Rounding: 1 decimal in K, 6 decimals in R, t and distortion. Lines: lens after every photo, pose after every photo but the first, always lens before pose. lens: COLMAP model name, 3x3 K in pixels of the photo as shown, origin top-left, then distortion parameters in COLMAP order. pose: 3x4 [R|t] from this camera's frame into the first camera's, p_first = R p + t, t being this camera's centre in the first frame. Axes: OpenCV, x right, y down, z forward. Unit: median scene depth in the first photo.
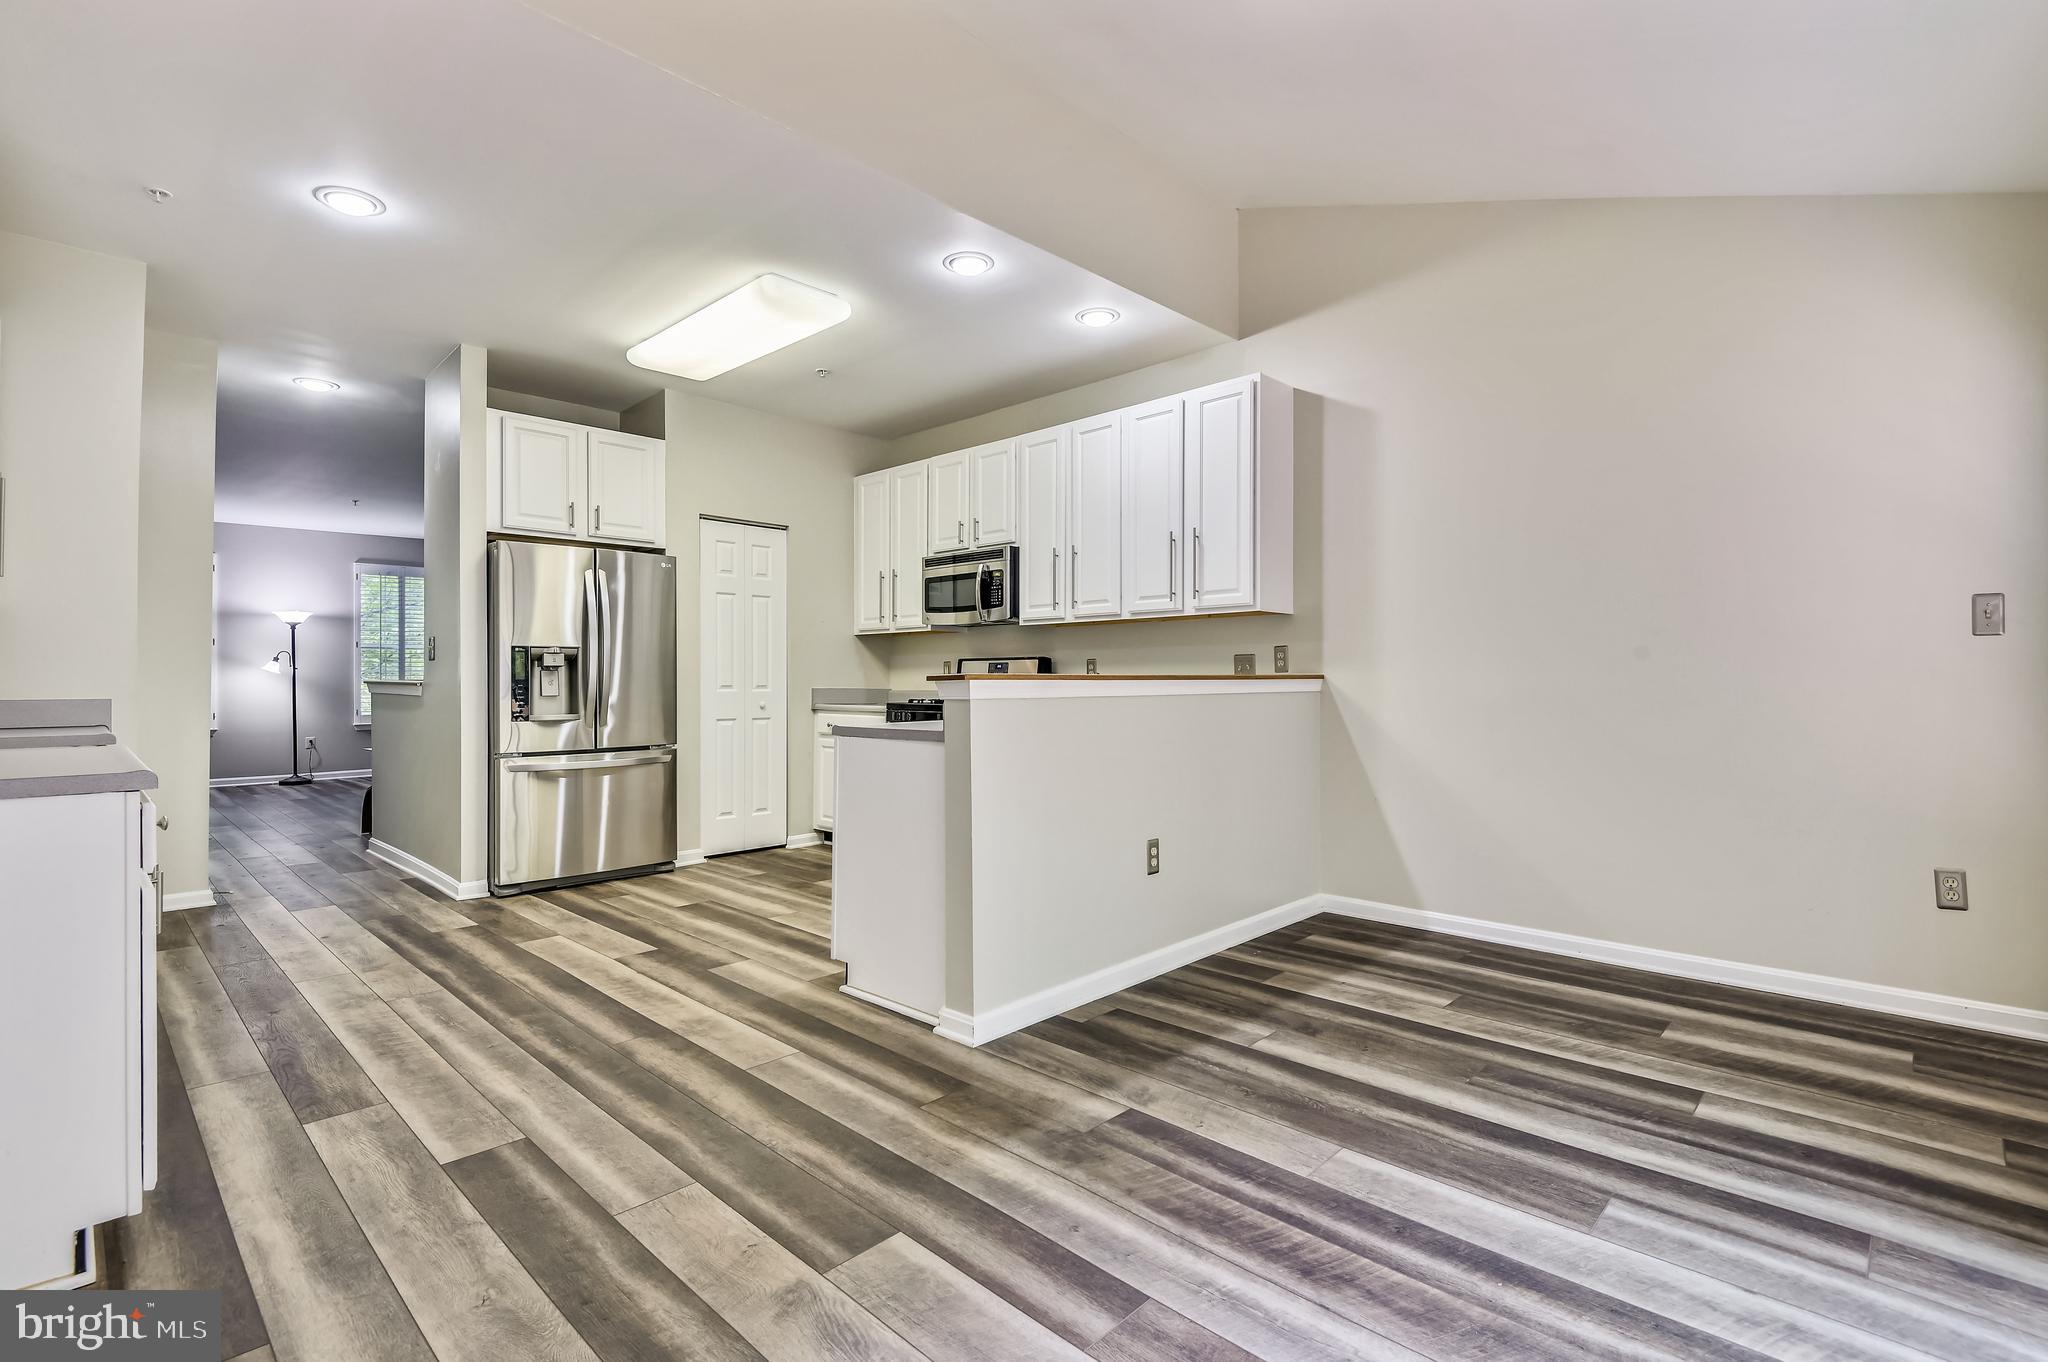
lens RADIAL K [[934.0, 0, 1032.6], [0, 934.0, 677.6], [0, 0, 1]] dist [0.025122, -0.027831]
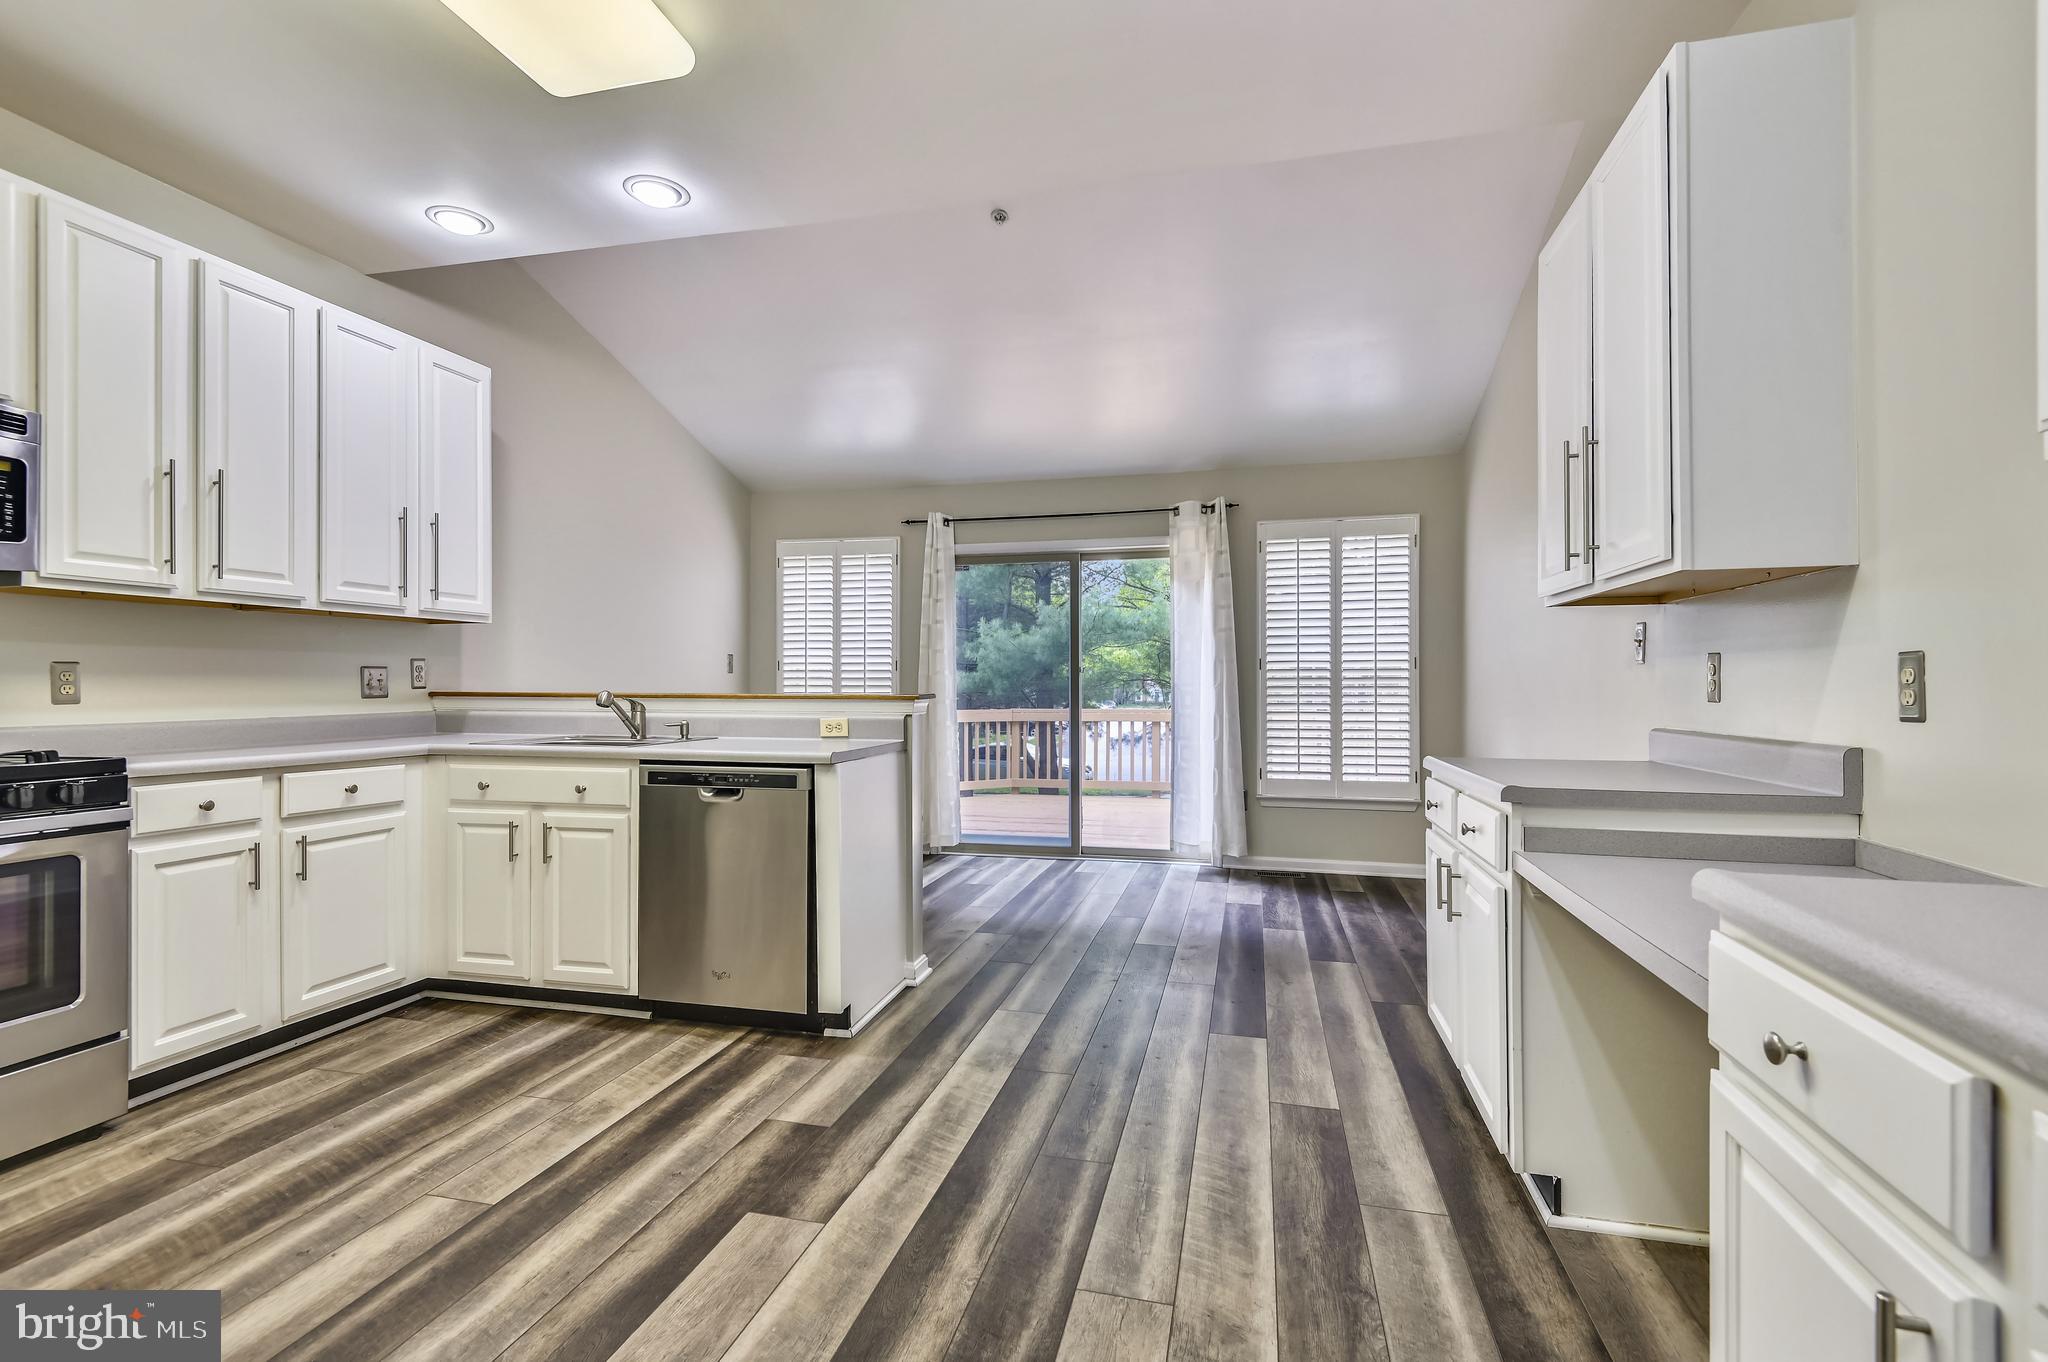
lens RADIAL K [[935.2, 0, 1012.8], [0, 935.2, 684.8], [0, 0, 1]] dist [0.032397, -0.027927]
pose [[-0.489643, 0.002268, 0.871920, -1.146992], [-0.002422, 0.999989, -0.003961, -0.010299], [-0.871920, -0.004051, -0.489632, 1.382045]]
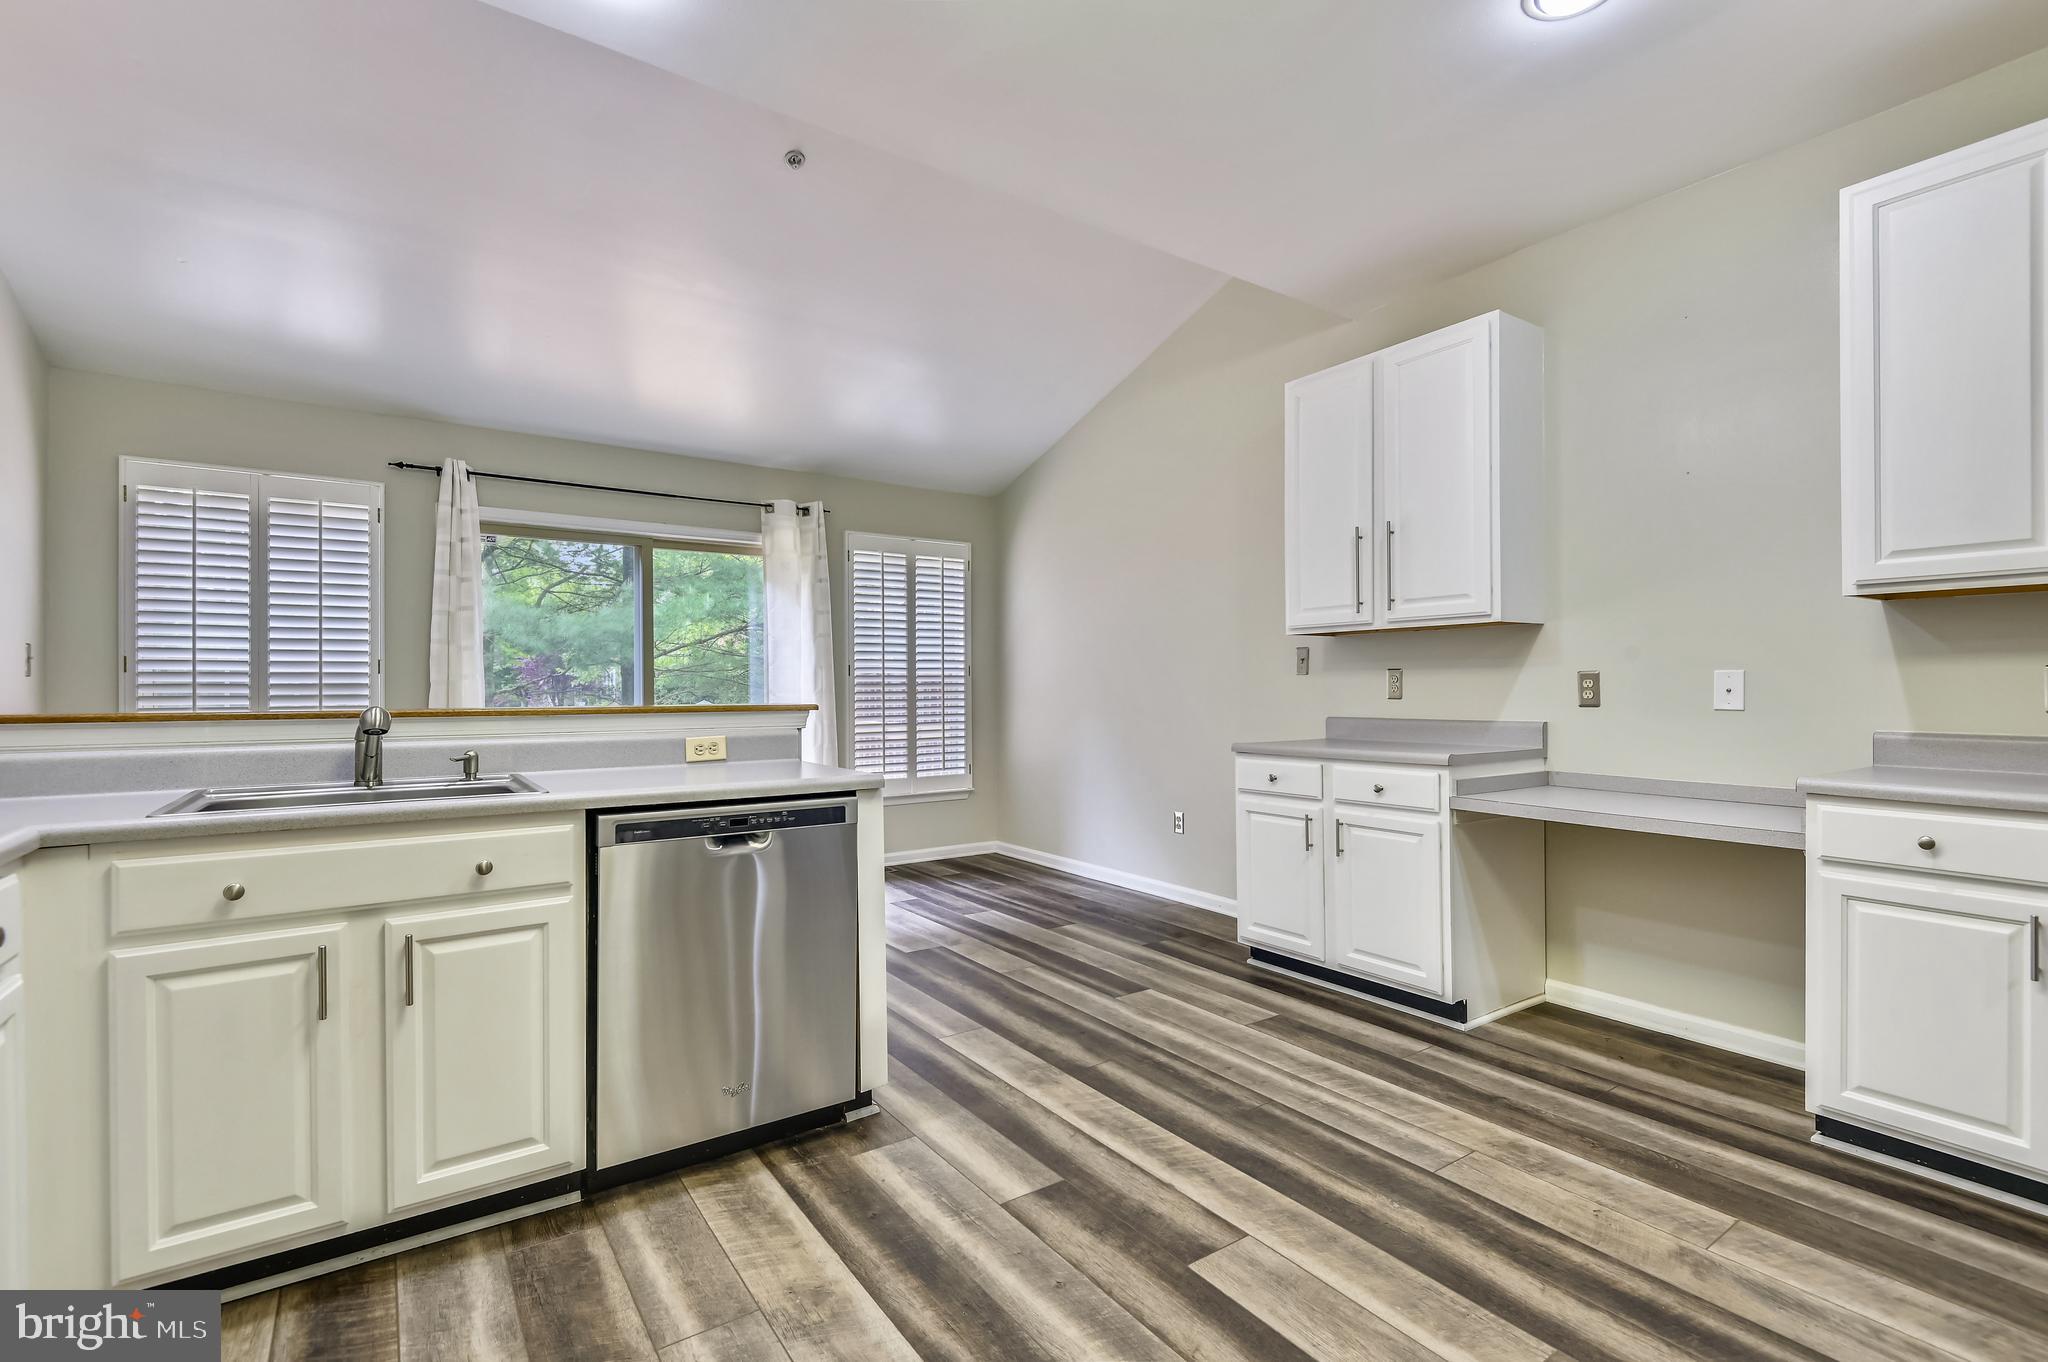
lens RADIAL K [[934.9, 0, 1033.0], [0, 934.9, 690.3], [0, 0, 1]] dist [0.030535, -0.027418]
pose [[-0.981320, 0.006769, 0.192265, -0.508023], [0.006666, 0.999977, -0.001187, -0.014495], [-0.192268, 0.000117, -0.981342, 1.829860]]
